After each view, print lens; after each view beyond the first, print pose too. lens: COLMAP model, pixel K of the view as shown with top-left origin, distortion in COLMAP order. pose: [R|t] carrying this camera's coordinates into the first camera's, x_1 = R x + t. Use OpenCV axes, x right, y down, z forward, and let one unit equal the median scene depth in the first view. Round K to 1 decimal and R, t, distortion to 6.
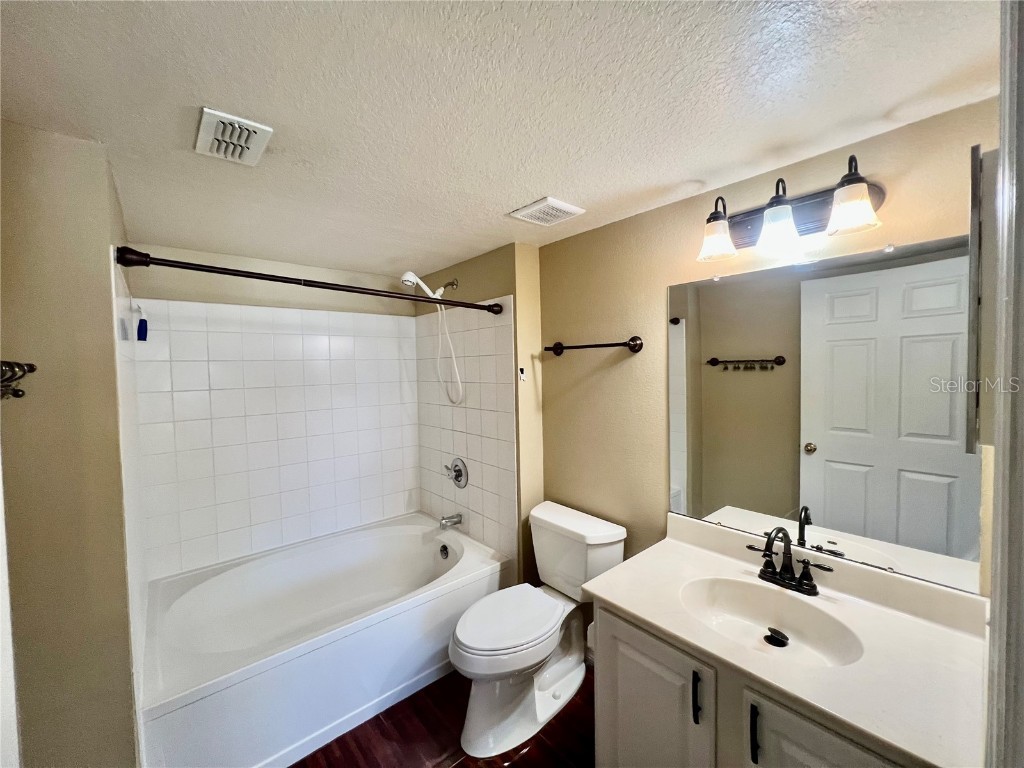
lens RADIAL K [[408.5, 0, 509.3], [0, 408.5, 382.5], [0, 0, 1]] dist [0.001130, 0.000154]
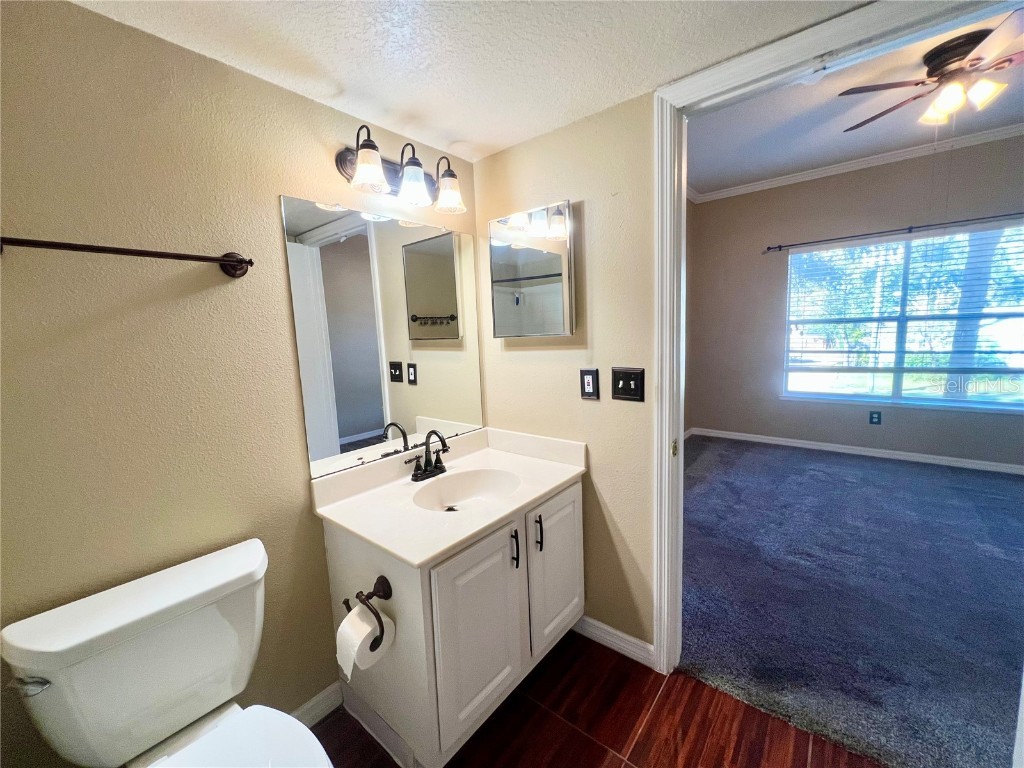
lens RADIAL K [[408.5, 0, 509.3], [0, 408.5, 382.5], [0, 0, 1]] dist [0.001130, 0.000154]
pose [[-0.170574, -0.099147, 0.980344, -0.564271], [0.078787, 0.990367, 0.113869, 0.073297], [-0.982190, 0.096662, -0.161119, 0.877717]]
